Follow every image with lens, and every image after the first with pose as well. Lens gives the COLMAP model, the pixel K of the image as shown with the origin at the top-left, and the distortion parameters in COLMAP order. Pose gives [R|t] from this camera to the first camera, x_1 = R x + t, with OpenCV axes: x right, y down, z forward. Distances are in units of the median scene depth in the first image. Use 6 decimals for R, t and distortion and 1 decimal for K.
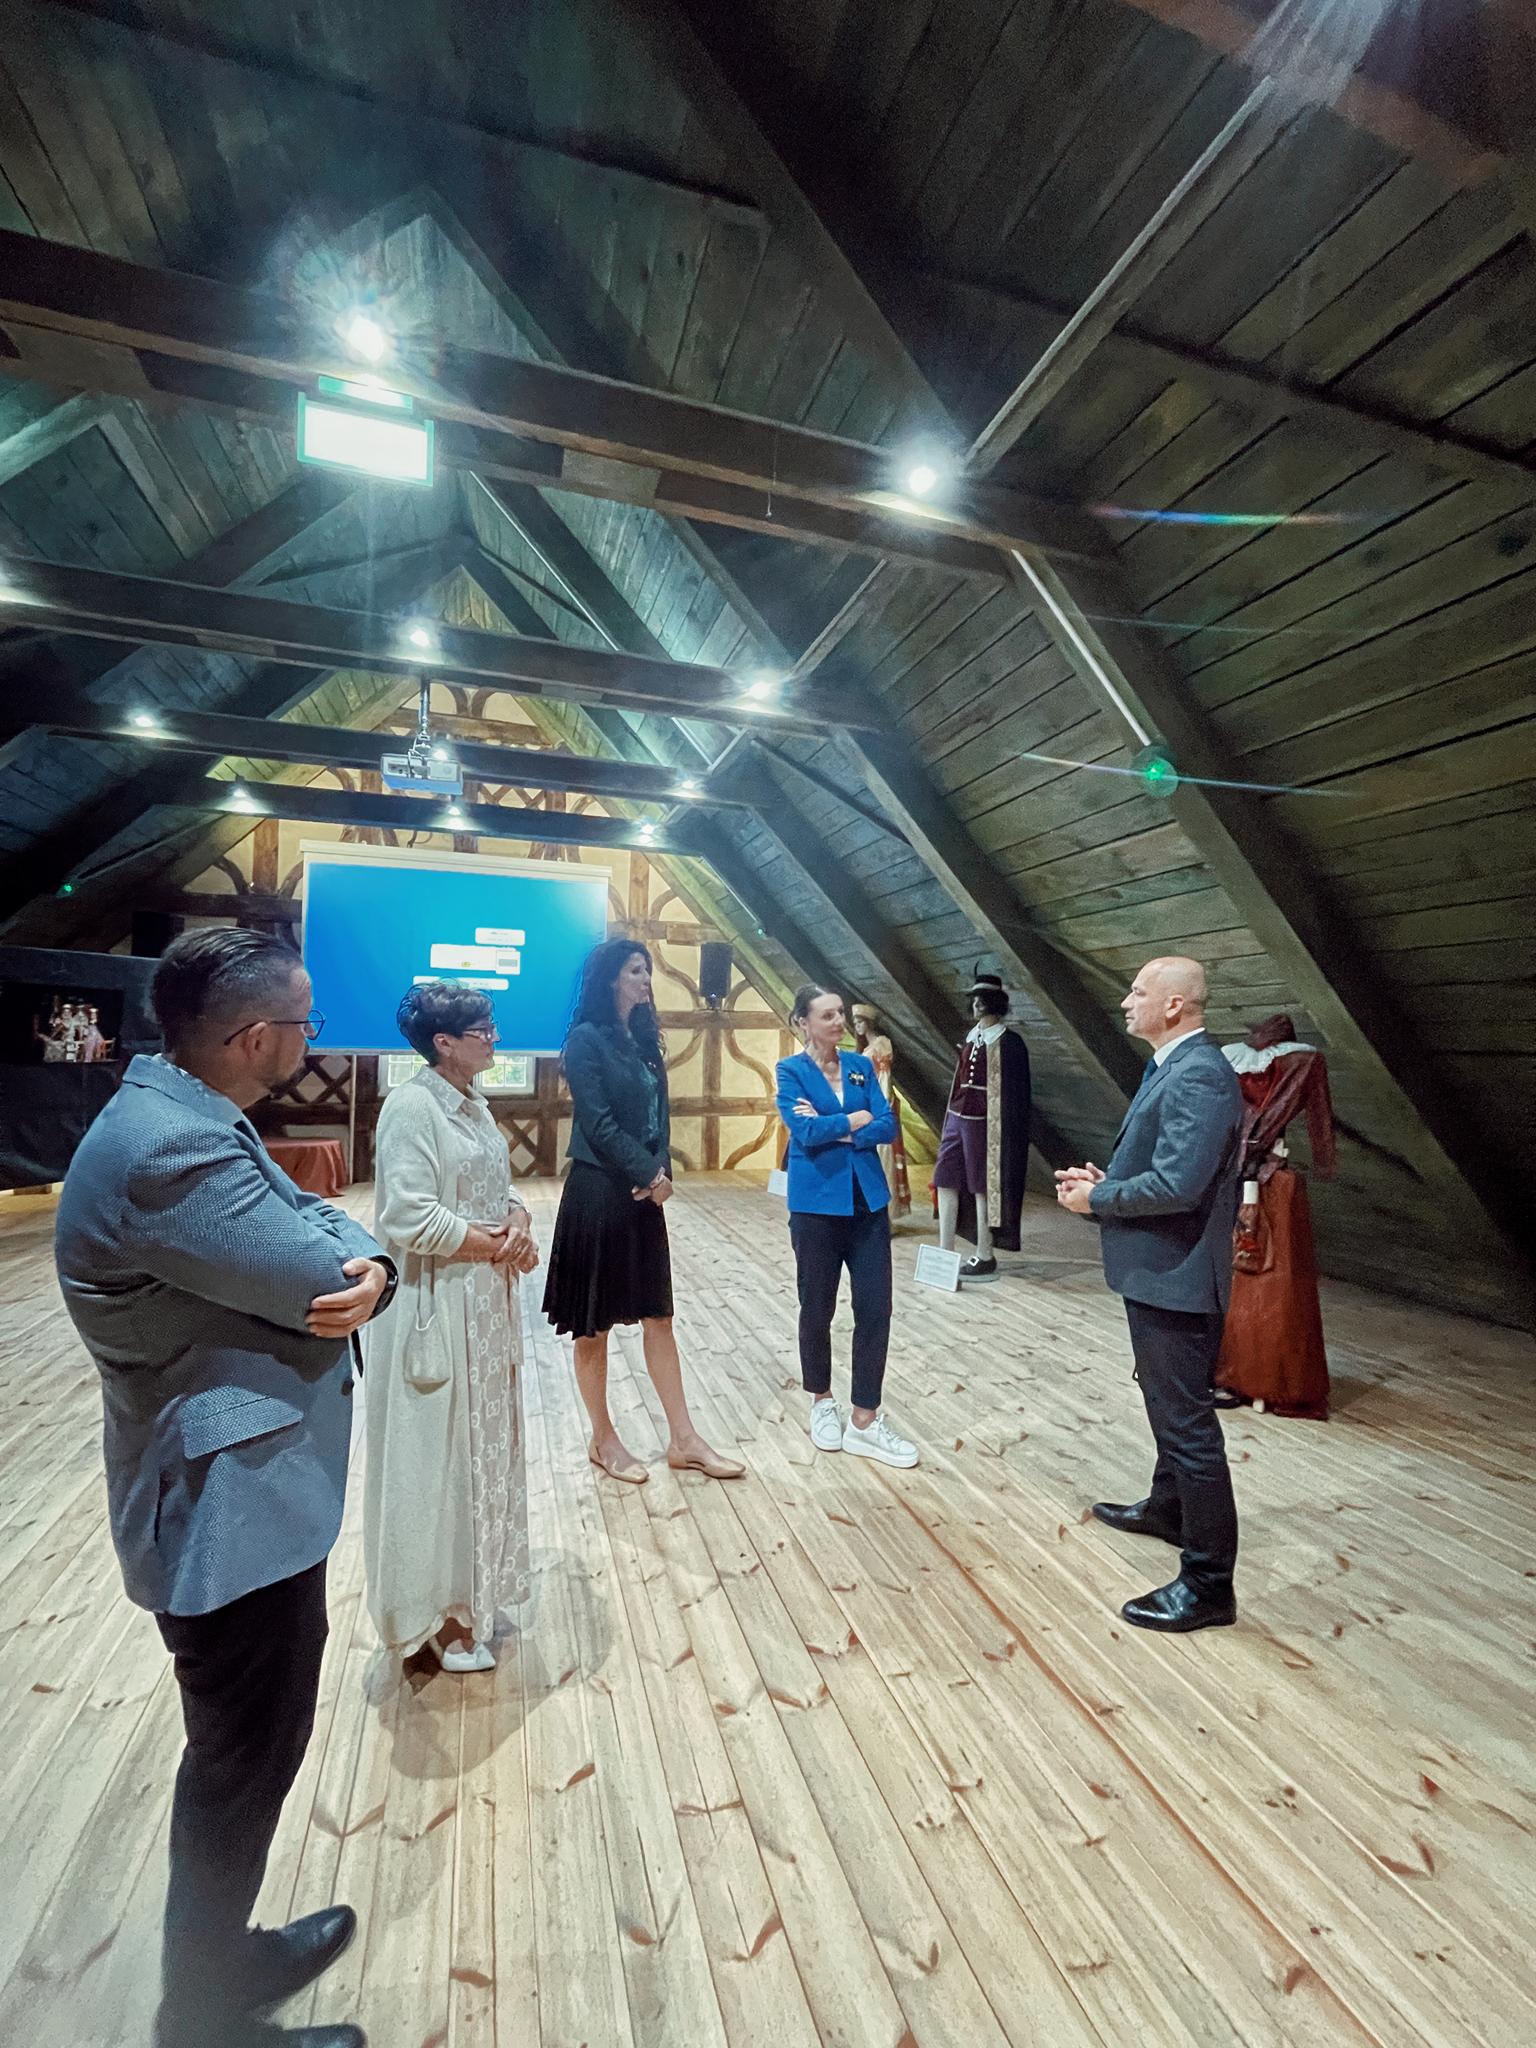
lens RADIAL K [[837.4, 0, 764.2], [0, 837.4, 1019.3], [0, 0, 1]] dist [-0.002584, -0.000179]
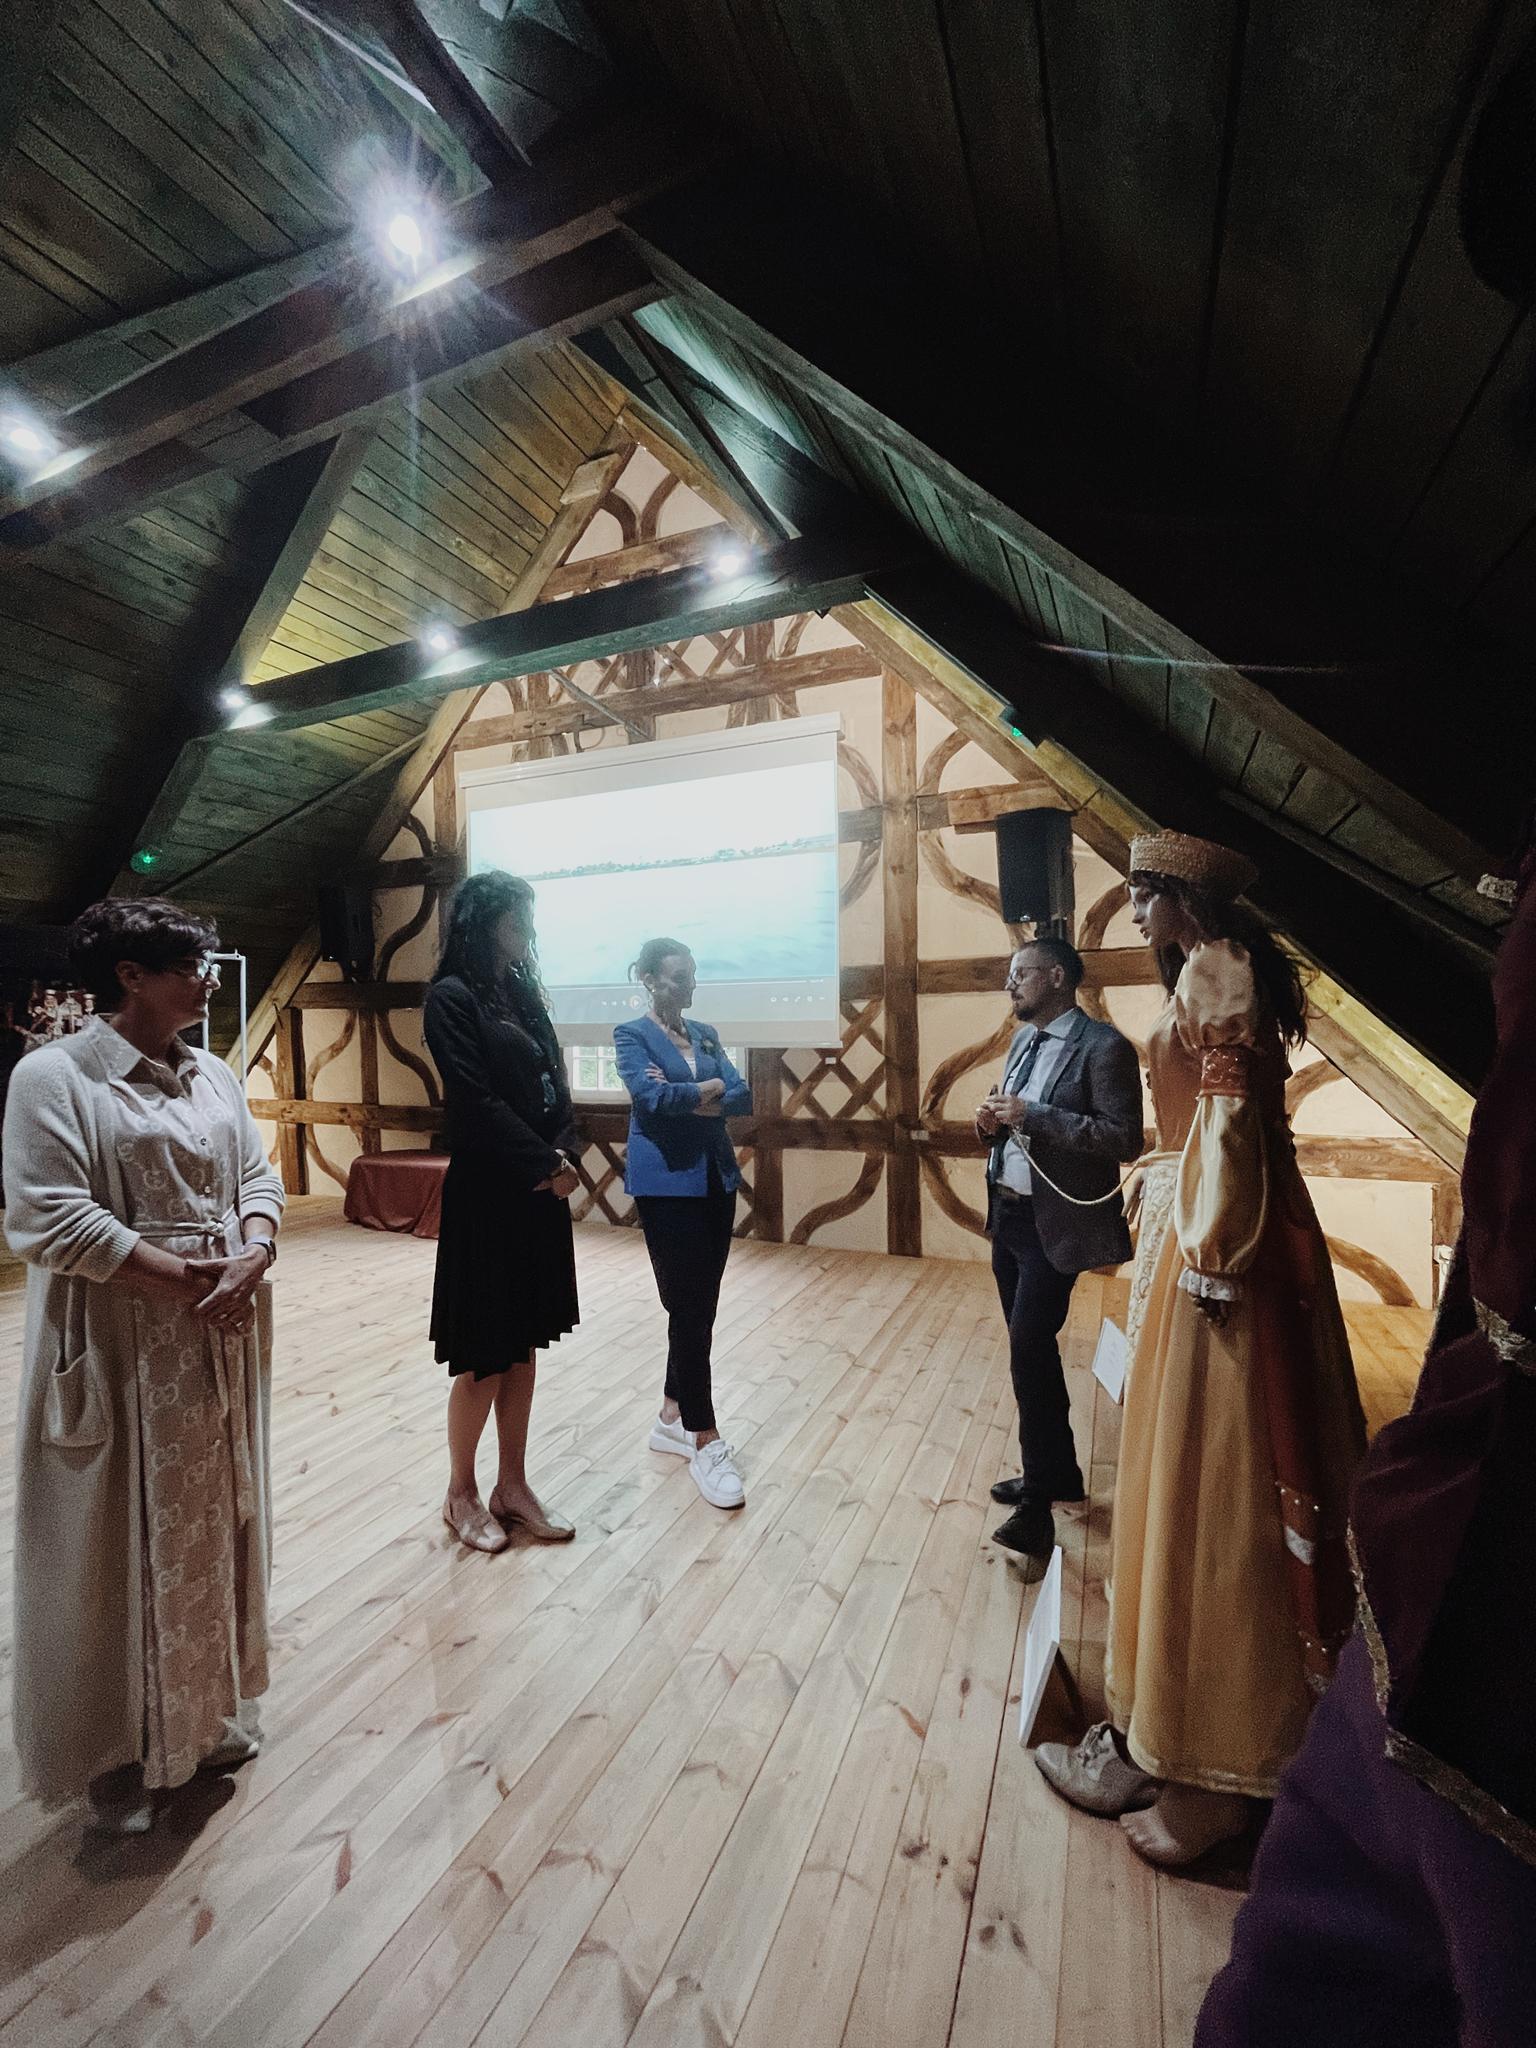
lens RADIAL K [[820.9, 0, 764.2], [0, 820.9, 1028.0], [0, 0, 1]] dist [0.000859, -0.000022]
pose [[0.746717, -0.027358, -0.664579, 0.247148], [0.040181, 0.999184, 0.004014, 0.048684], [0.663927, -0.029701, 0.747207, 0.928980]]
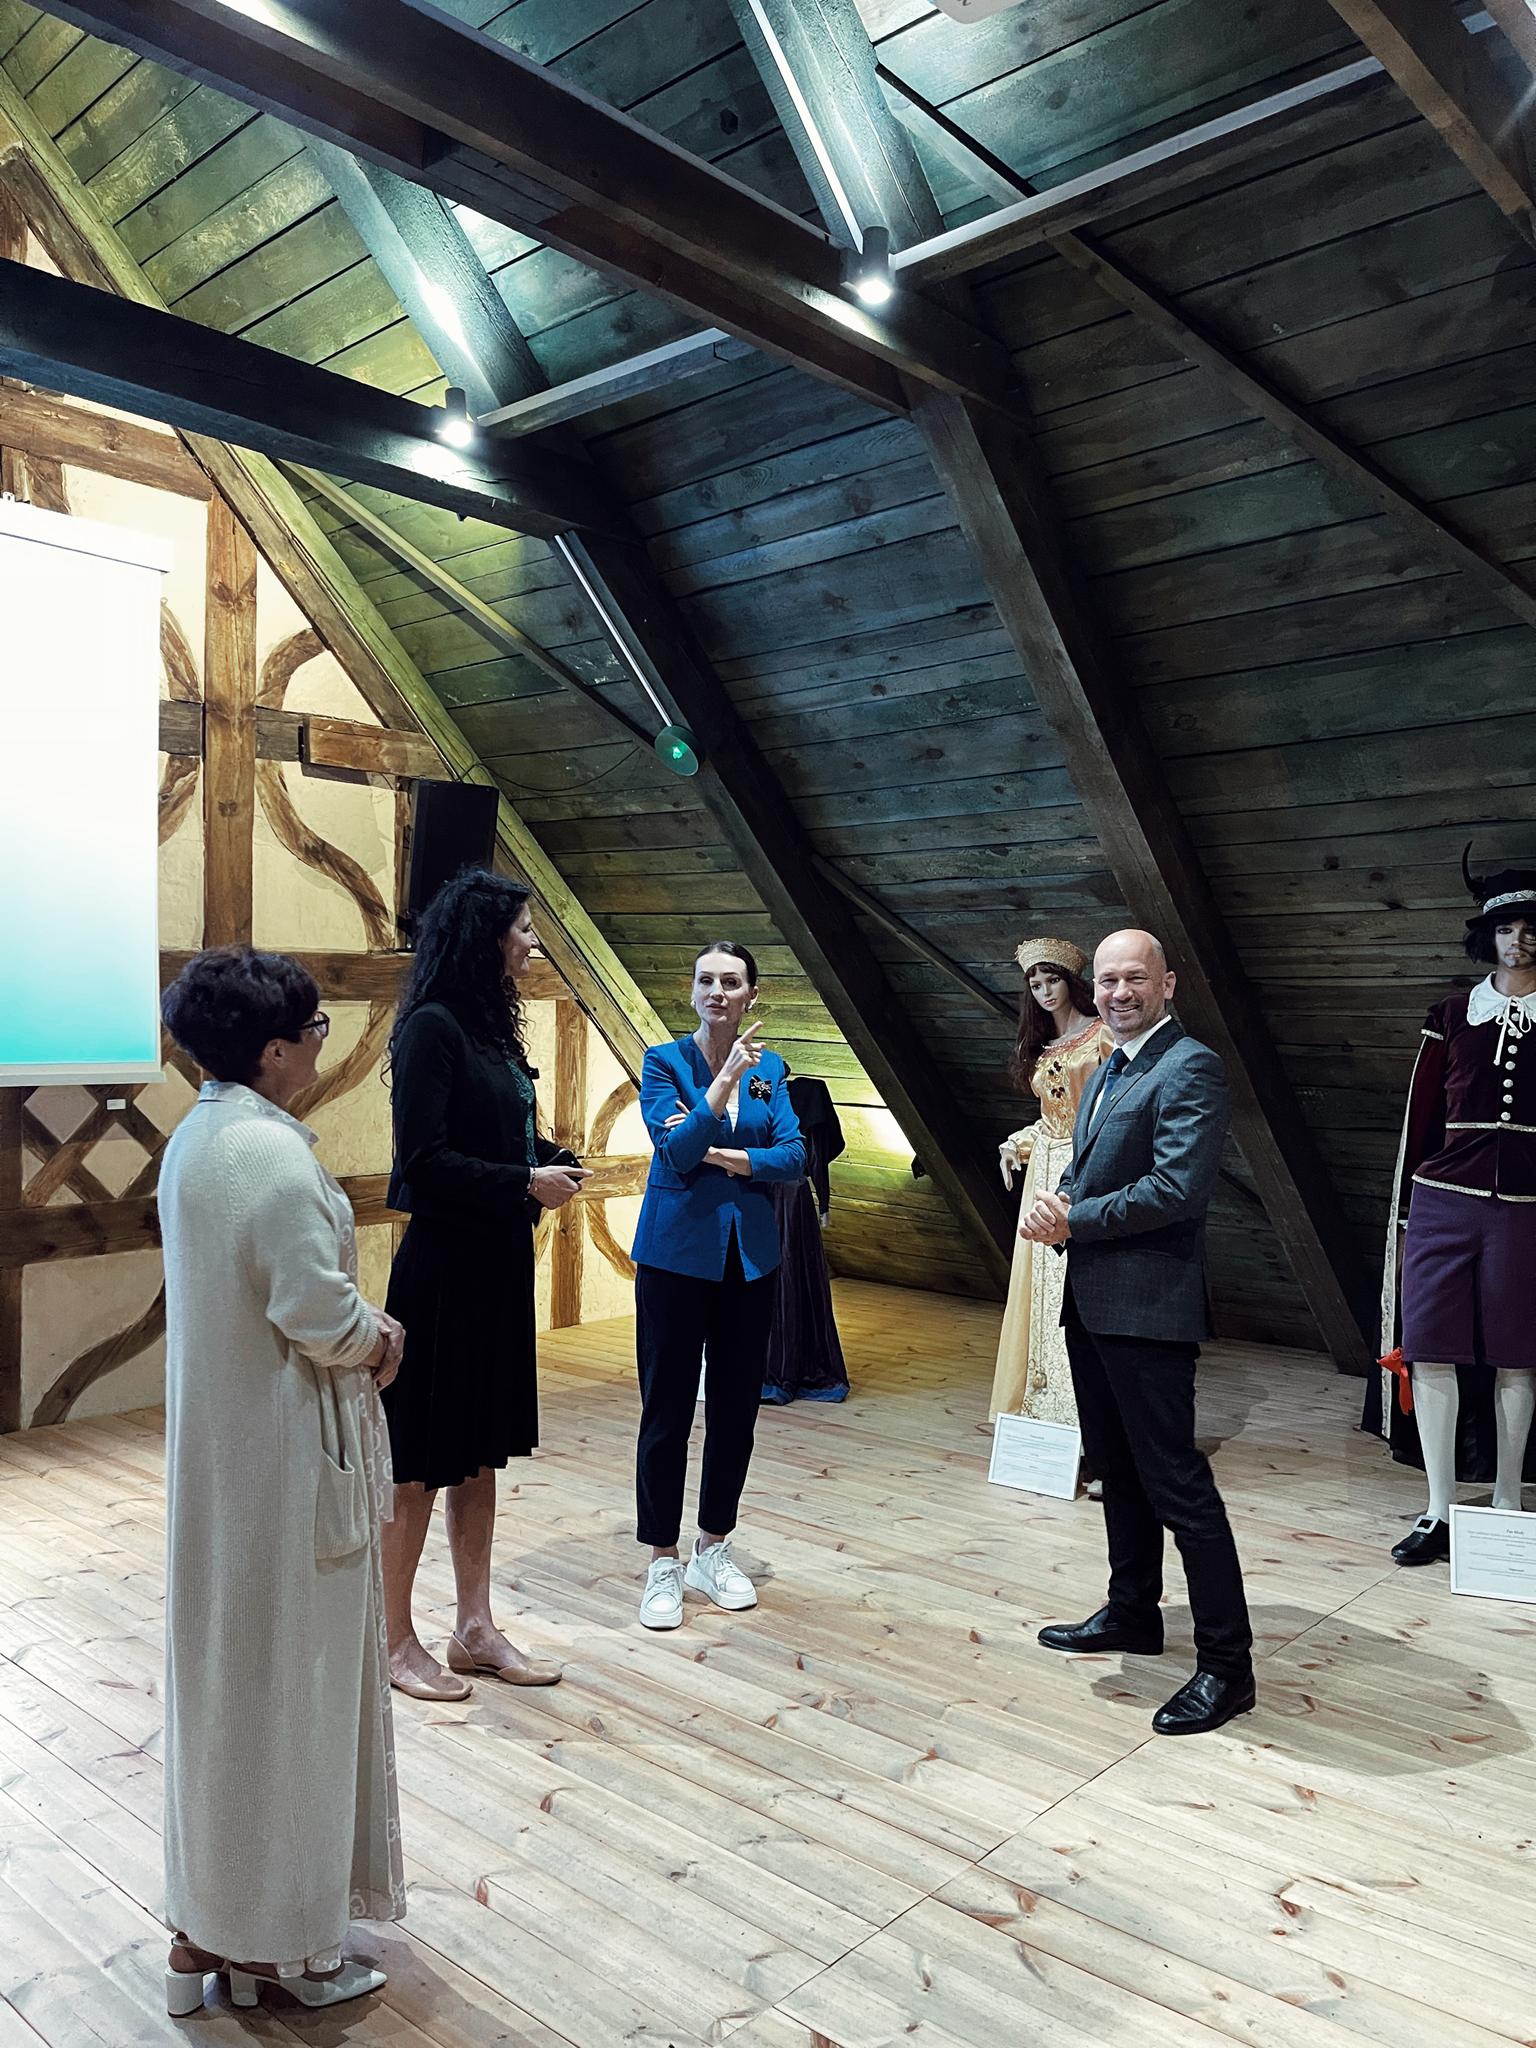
lens RADIAL K [[1555.9, 0, 774.7], [0, 1555.9, 1043.9], [0, 0, 1]] dist [0.077626, -0.102011]
pose [[0.871251, -0.020973, 0.490389, -0.499283], [0.000296, 0.999109, 0.042204, 0.002938], [-0.490837, -0.036625, 0.870481, 0.489698]]
